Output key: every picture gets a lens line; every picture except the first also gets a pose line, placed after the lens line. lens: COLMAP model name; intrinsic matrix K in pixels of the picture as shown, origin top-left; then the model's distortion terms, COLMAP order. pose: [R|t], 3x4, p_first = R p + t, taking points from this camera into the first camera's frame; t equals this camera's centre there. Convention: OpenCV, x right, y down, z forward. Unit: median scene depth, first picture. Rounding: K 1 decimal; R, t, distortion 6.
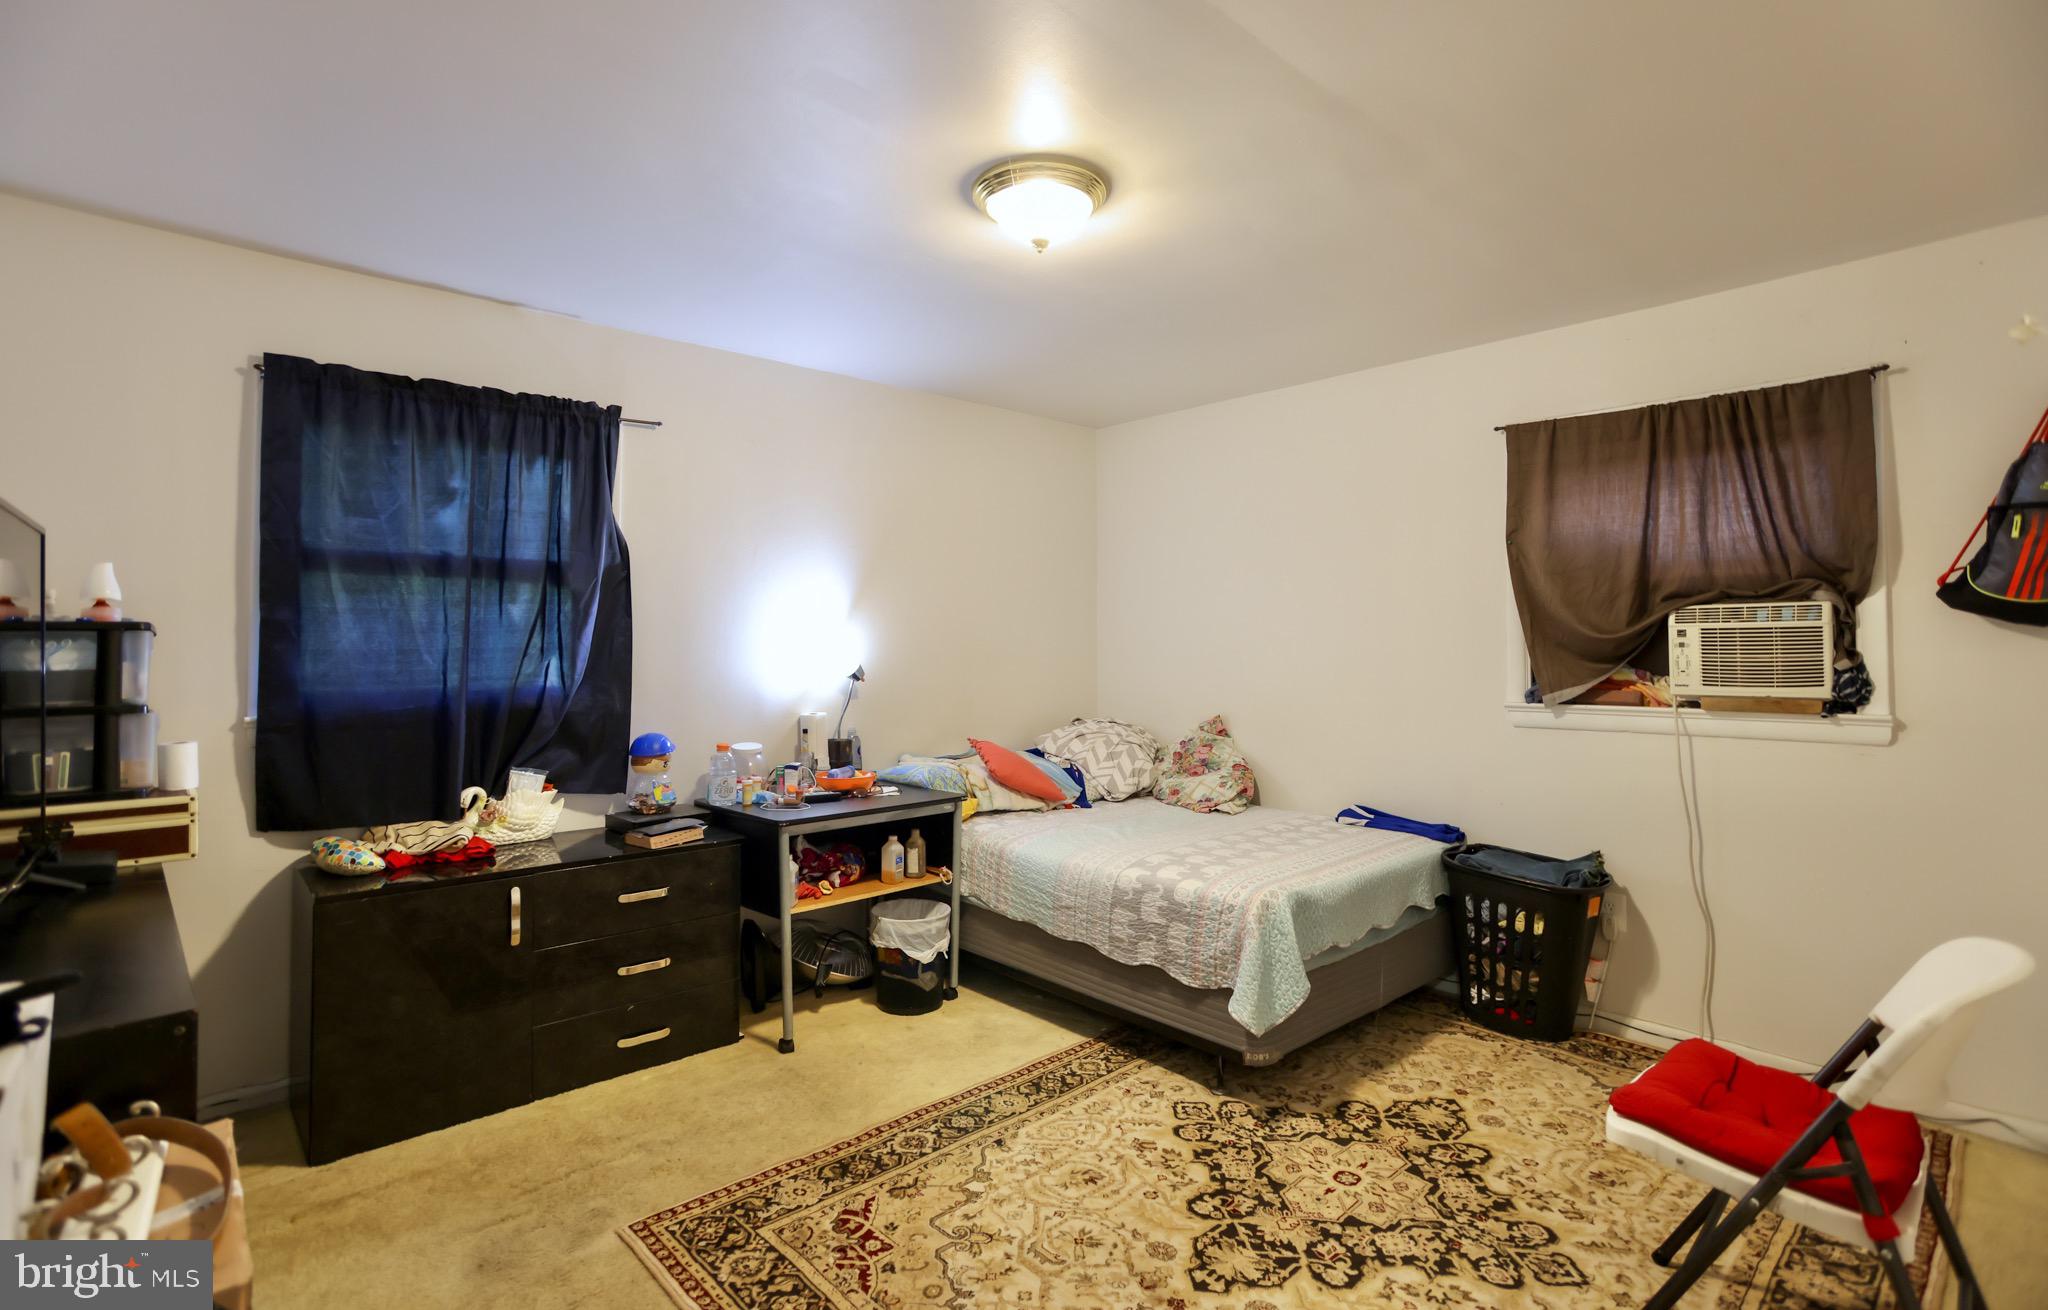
lens RADIAL K [[965.3, 0, 1024.0], [0, 965.3, 655.0], [0, 0, 1]] dist [-0.002265, 0.000289]
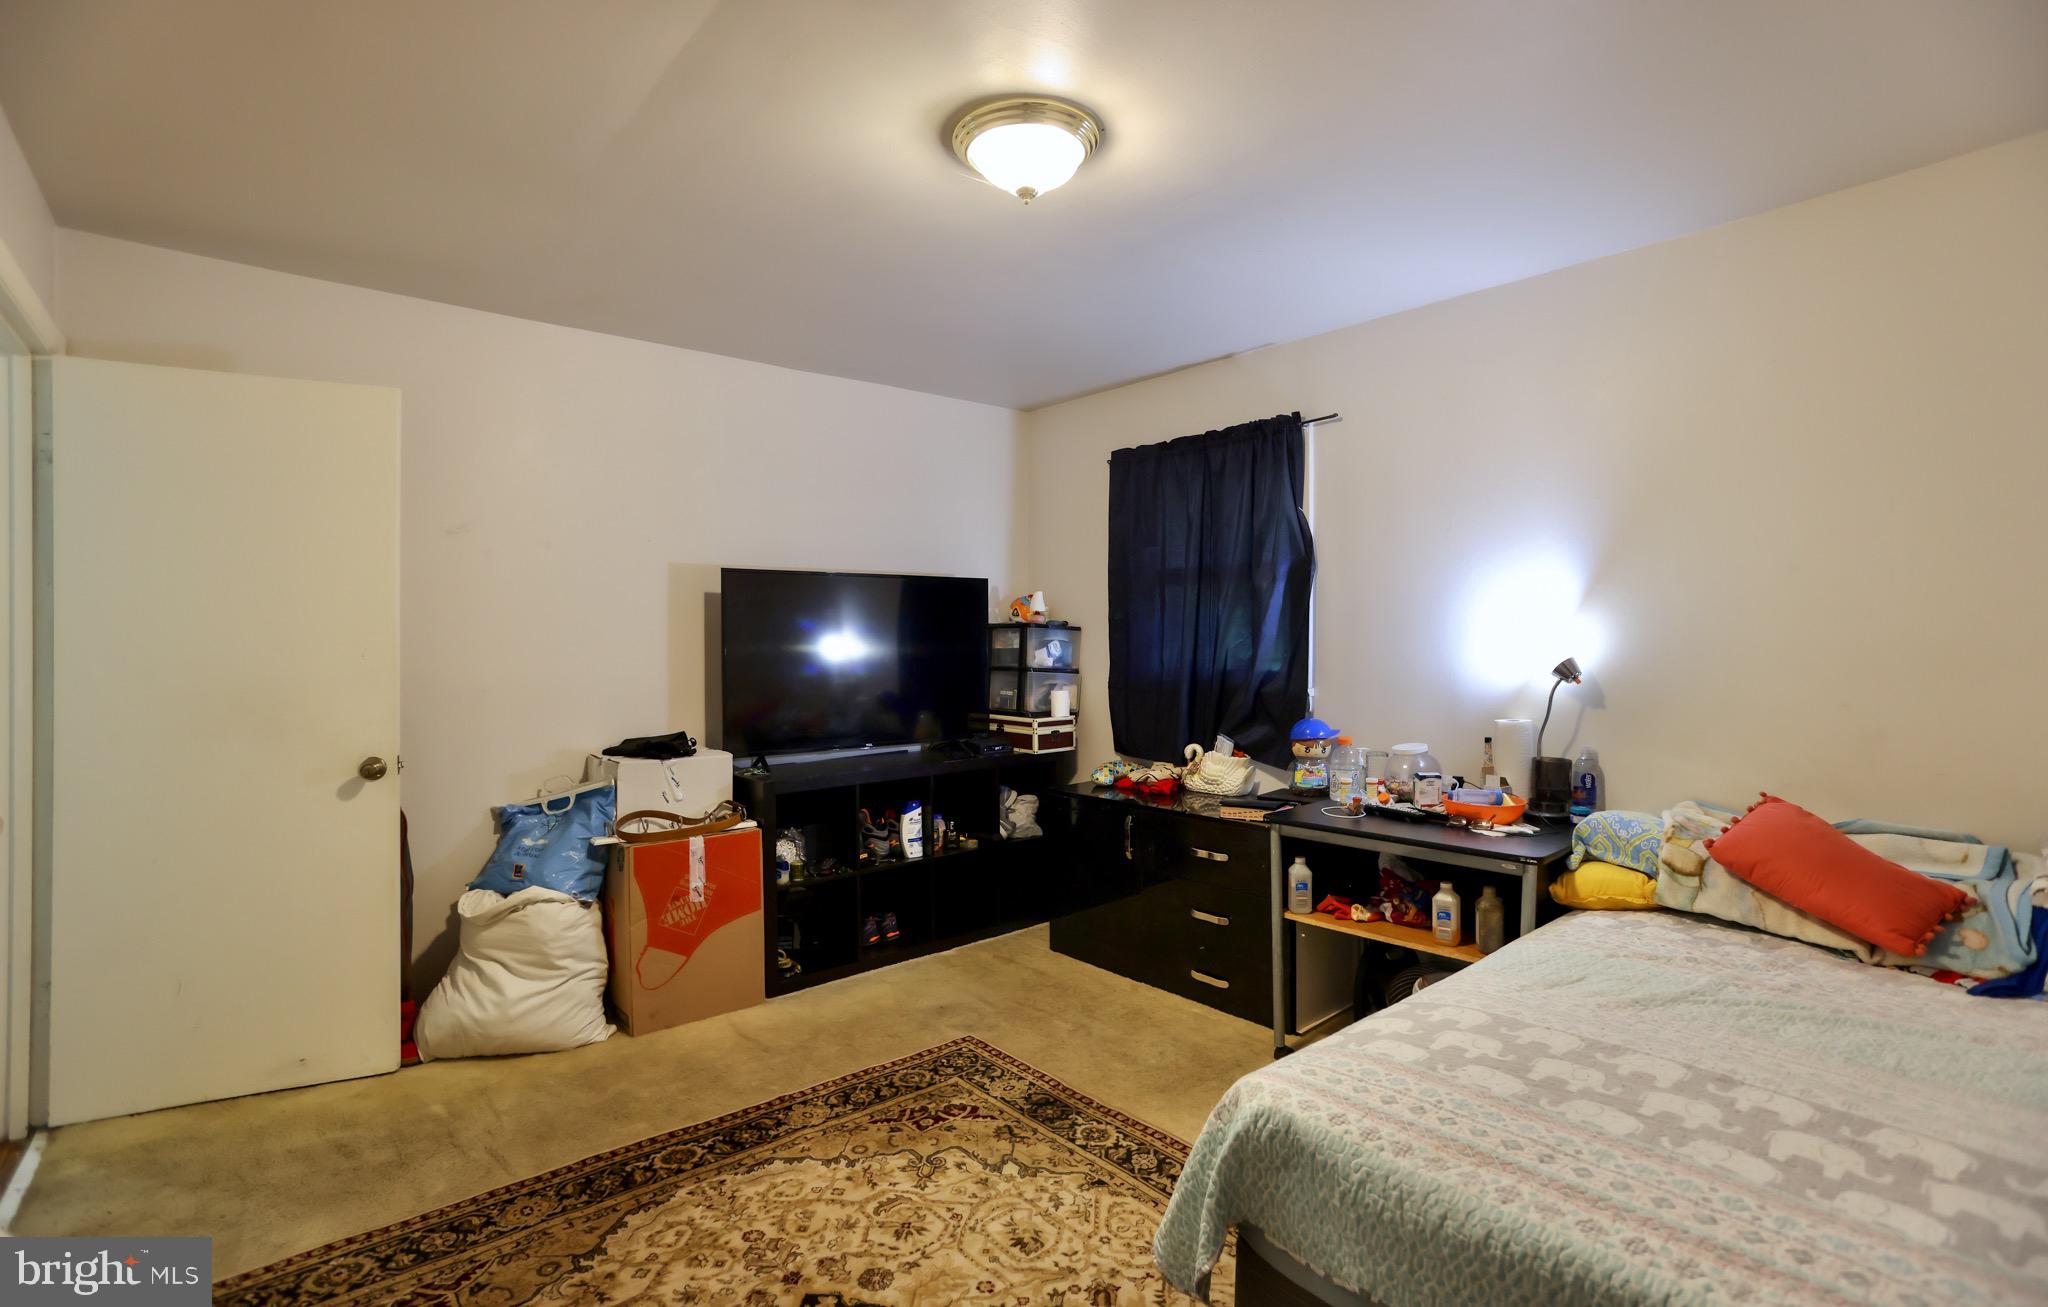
lens RADIAL K [[965.3, 0, 1024.0], [0, 965.3, 653.5], [0, 0, 1]] dist [-0.002265, 0.000289]
pose [[-0.038286, 0.012989, -0.999182, 0.868714], [-0.005585, 0.999897, 0.013213, -0.000538], [0.999251, 0.006086, -0.038209, 0.959918]]
